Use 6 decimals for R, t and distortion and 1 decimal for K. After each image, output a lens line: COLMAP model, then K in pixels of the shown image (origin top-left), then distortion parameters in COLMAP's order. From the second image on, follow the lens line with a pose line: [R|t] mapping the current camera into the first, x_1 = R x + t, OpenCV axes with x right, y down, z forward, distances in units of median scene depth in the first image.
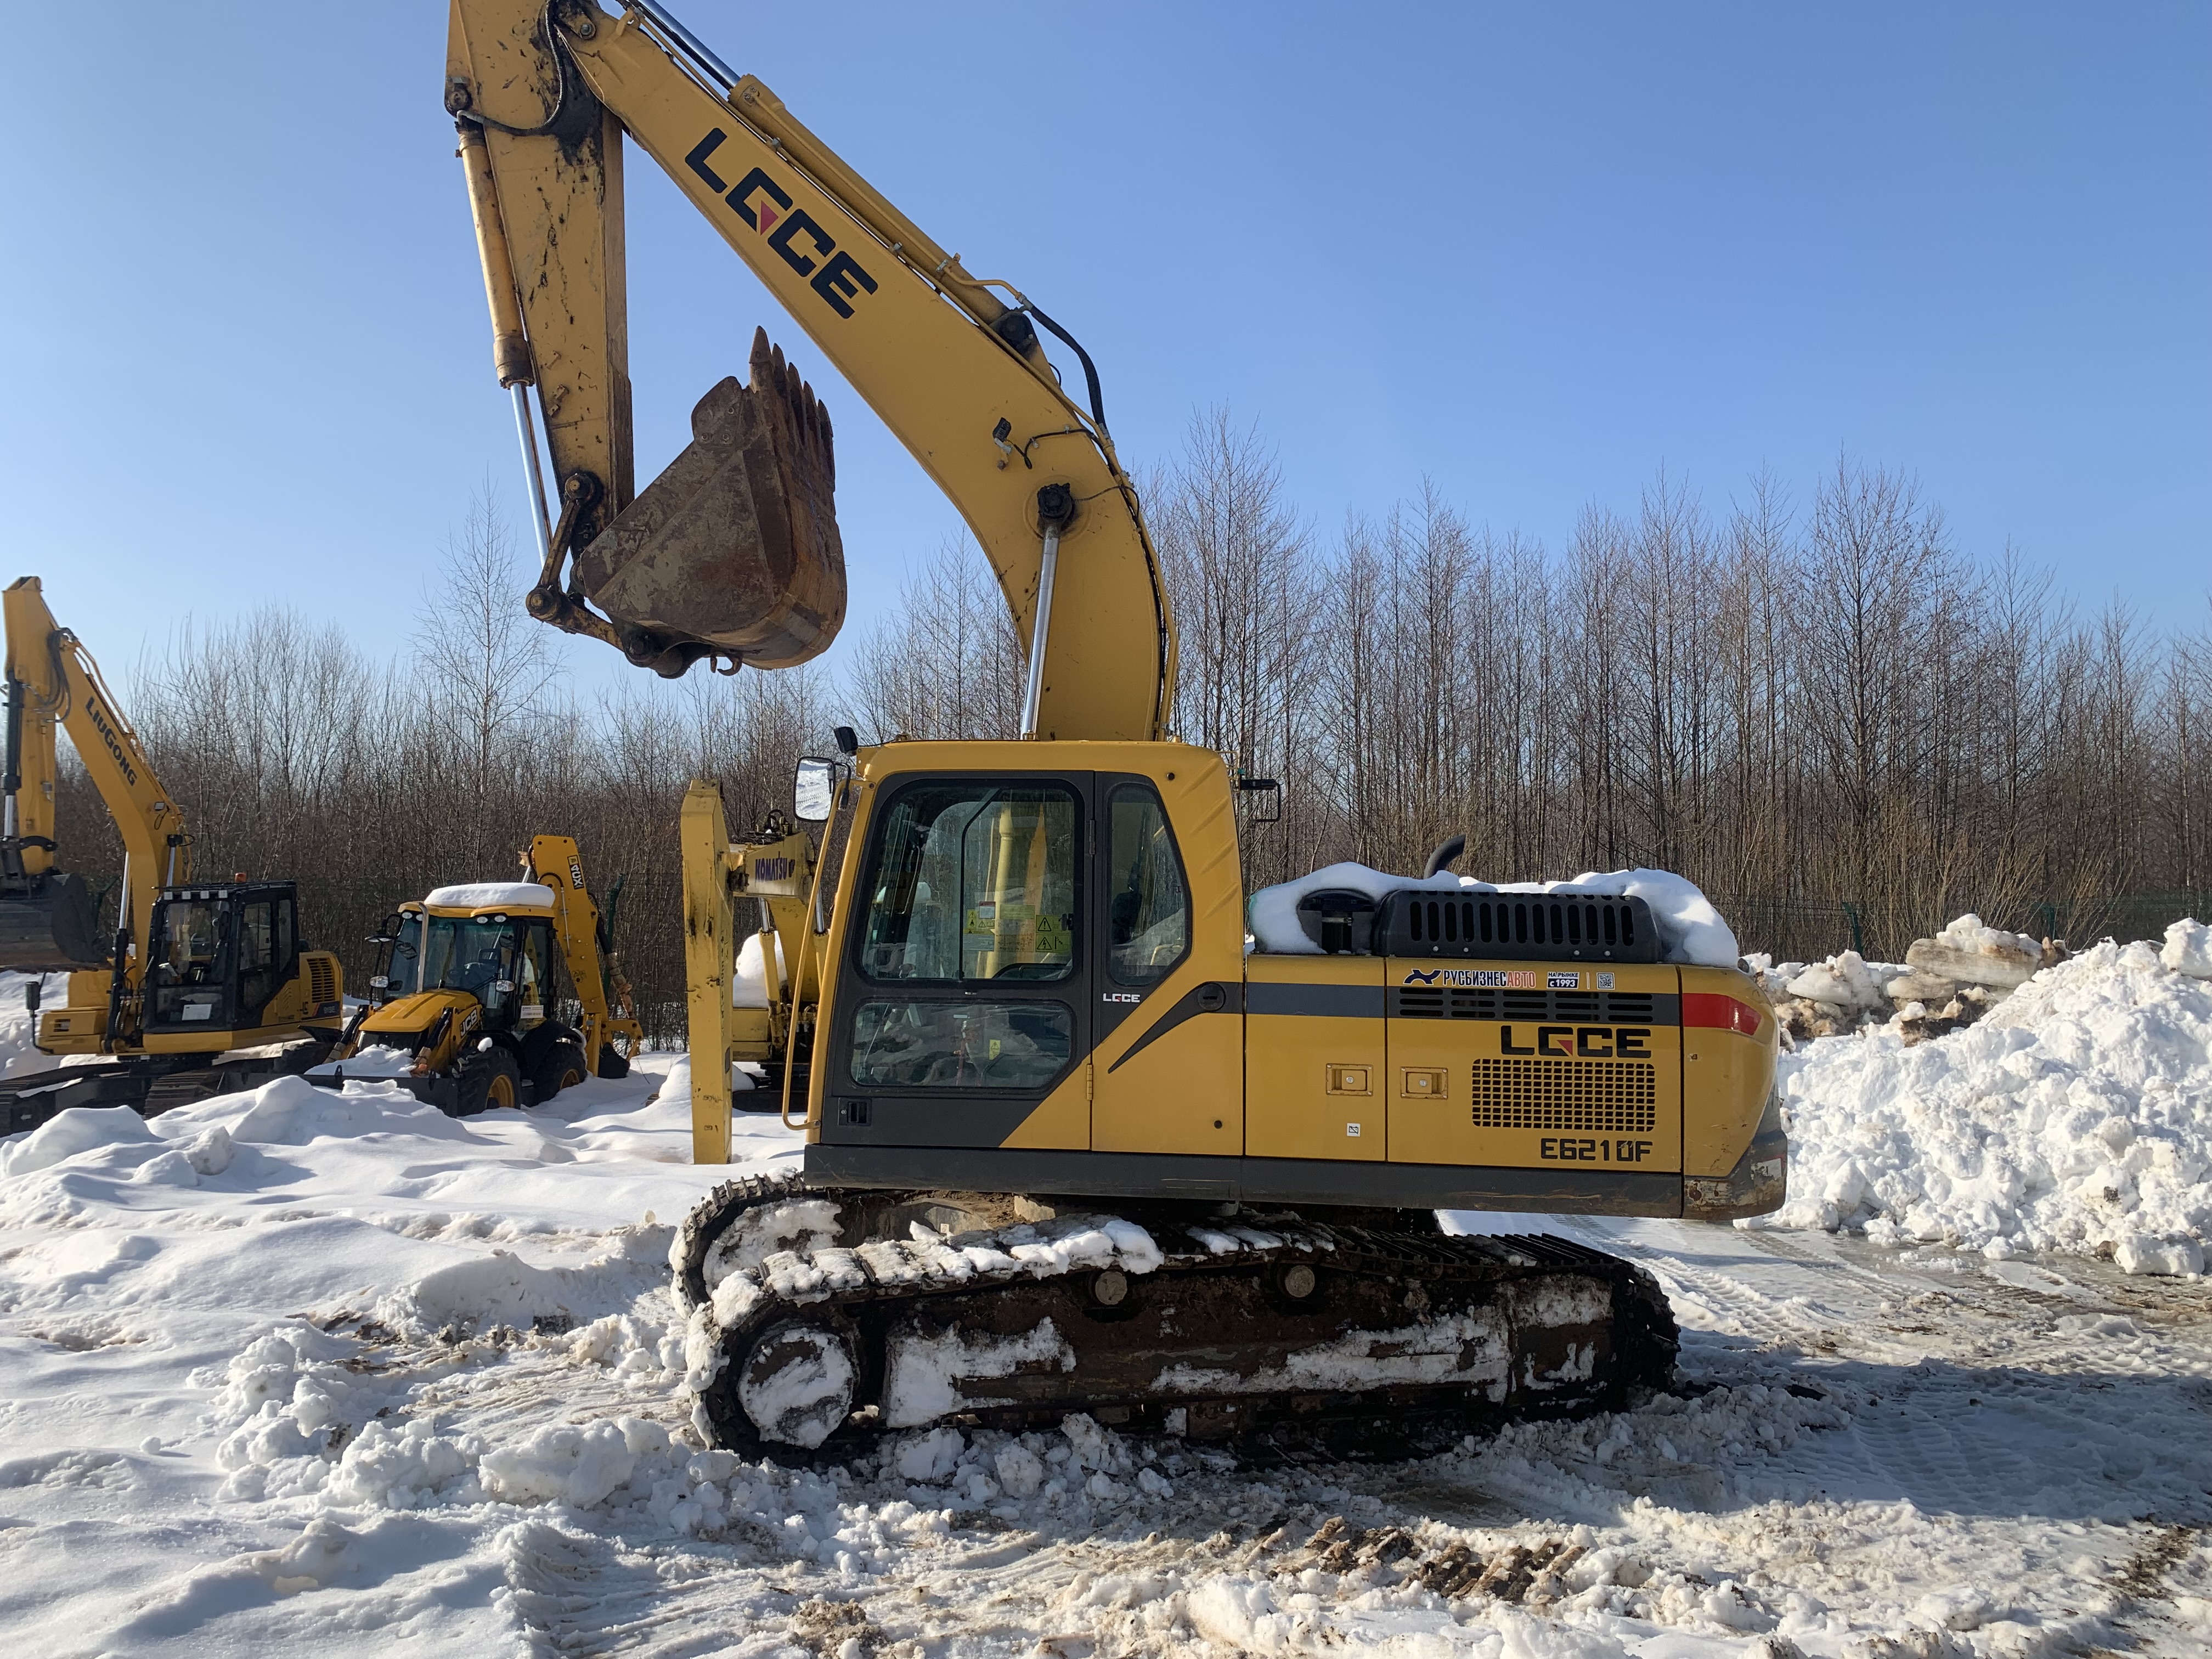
lens RADIAL K [[1730.9, 0, 1092.5], [0, 1730.9, 822.5], [0, 0, 1]] dist [0.023570, -0.014998]
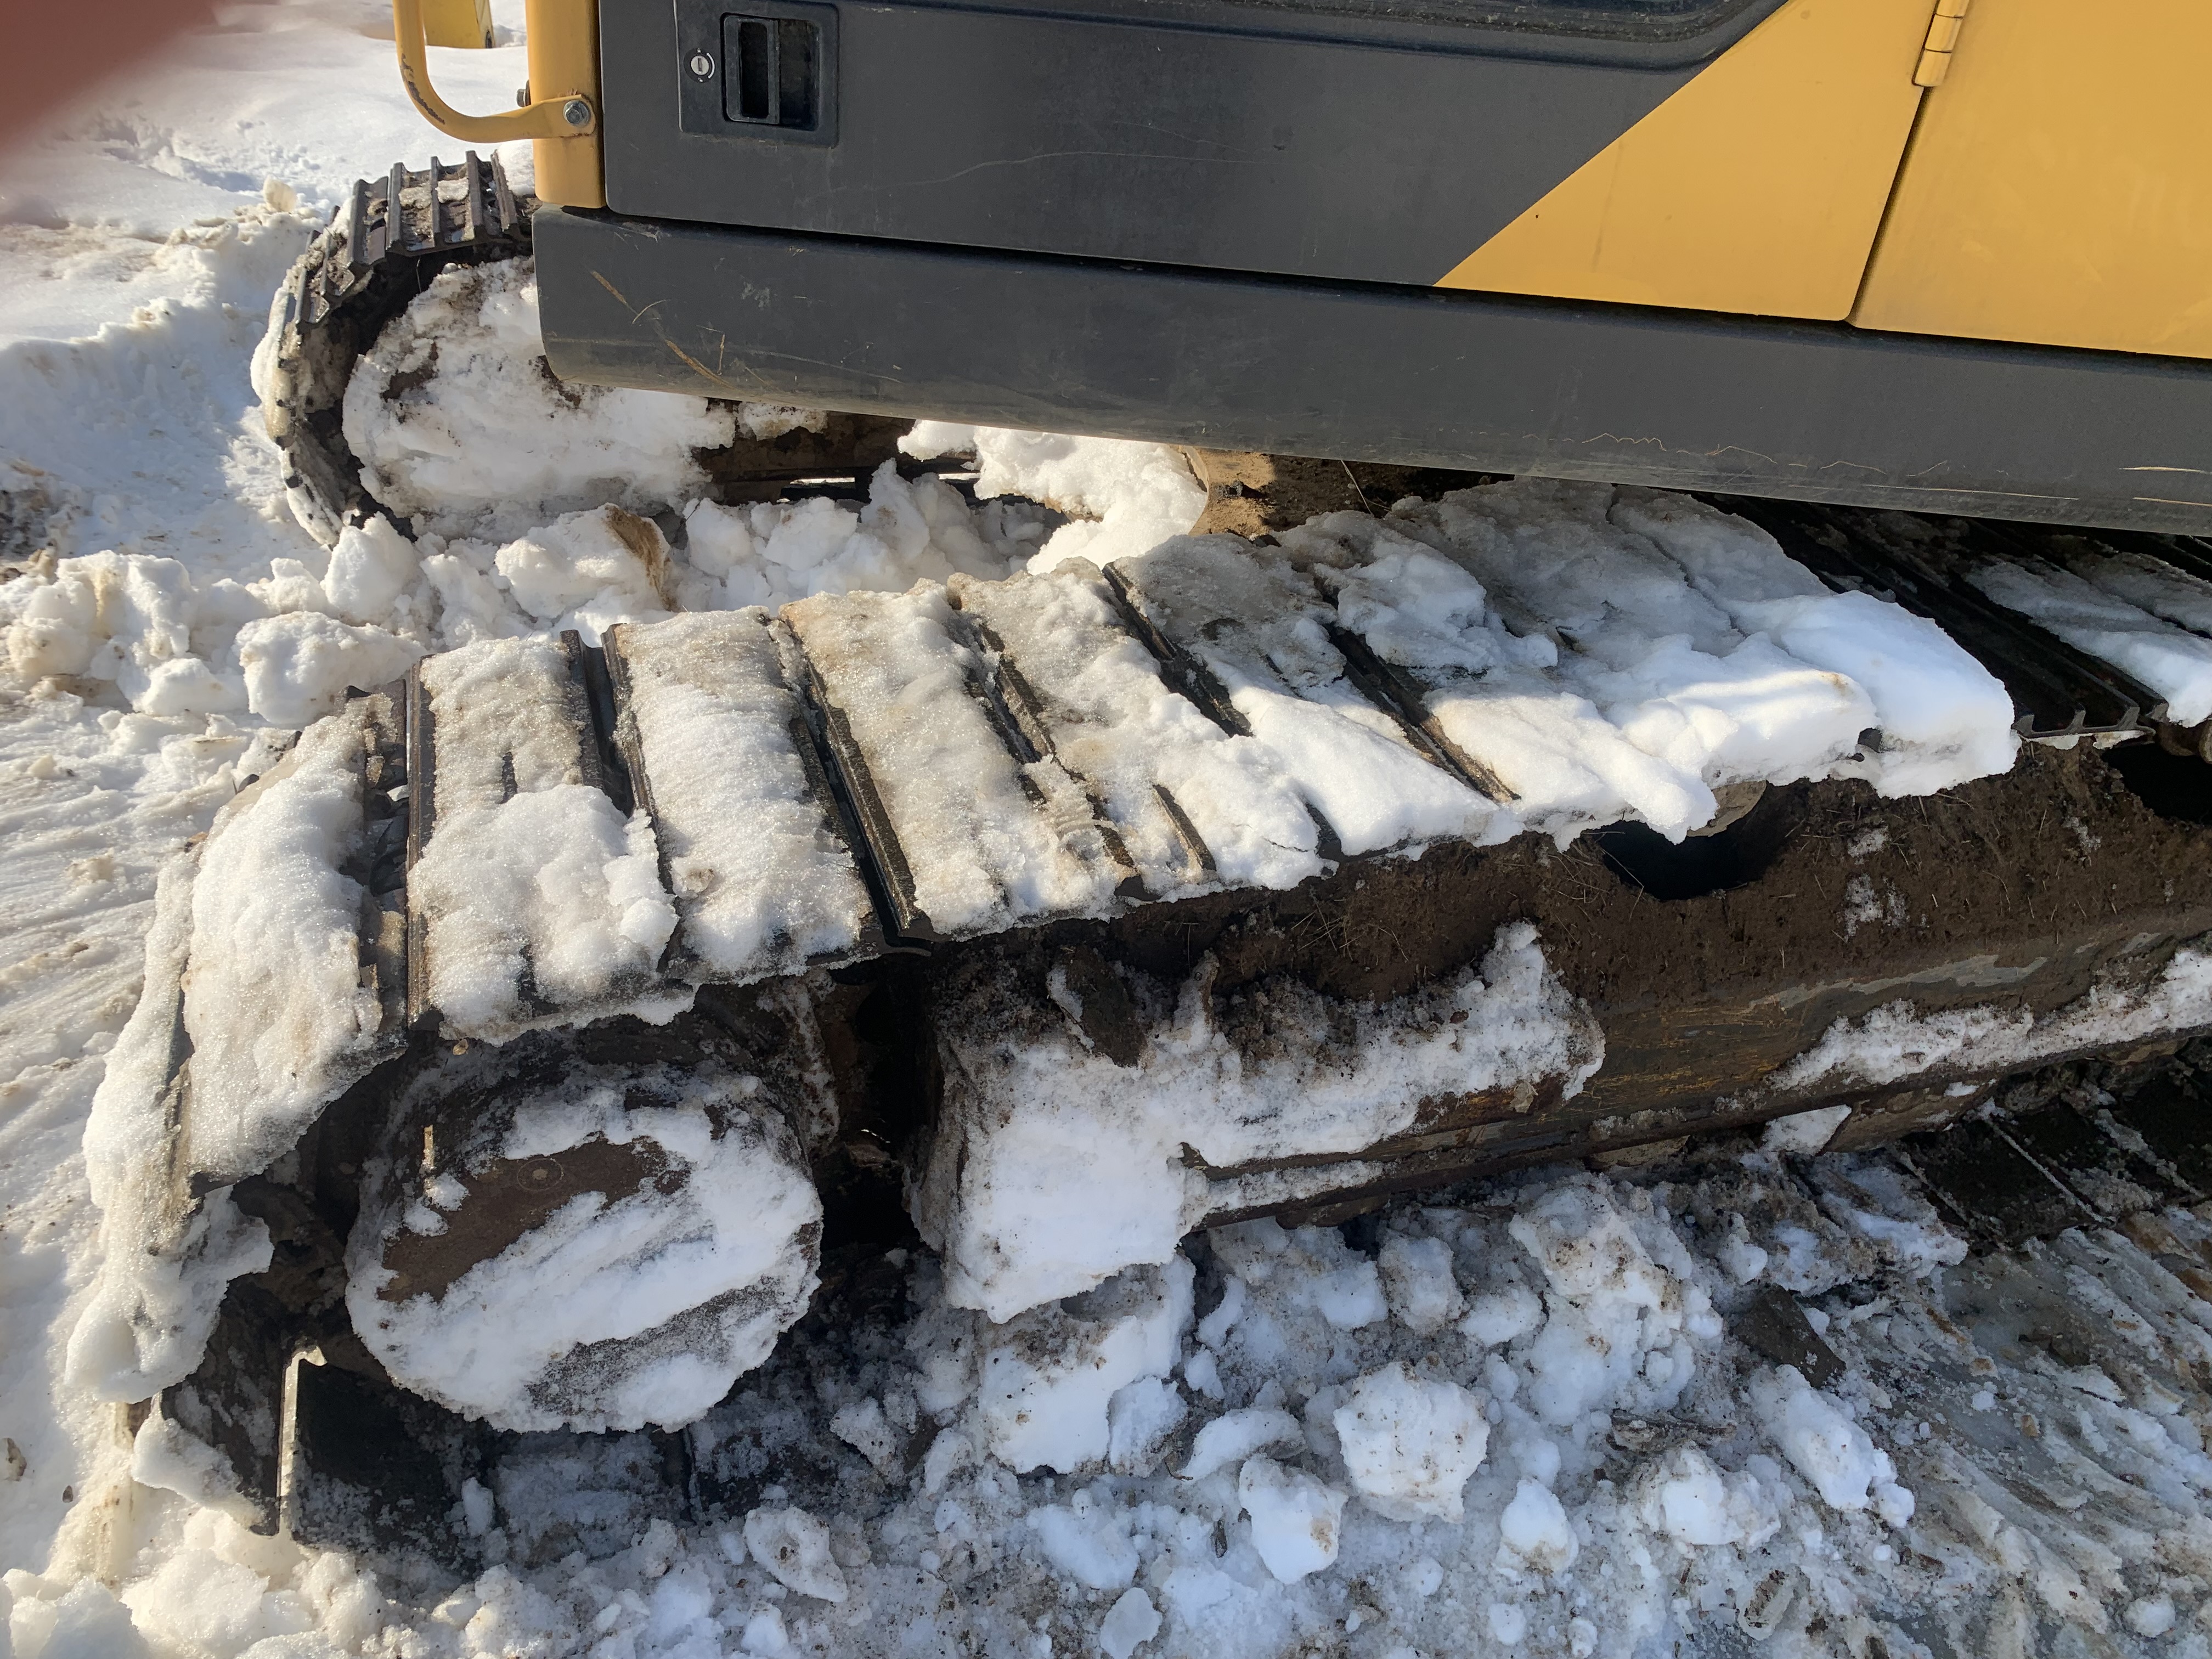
lens RADIAL K [[1730.9, 0, 1107.9], [0, 1730.9, 814.3], [0, 0, 1]] dist [0.023570, -0.014998]
pose [[0.995471, 0.016229, 0.093665, -0.113568], [-0.067722, 0.812534, 0.578966, 0.116065], [-0.066711, -0.582687, 0.809954, 0.775983]]
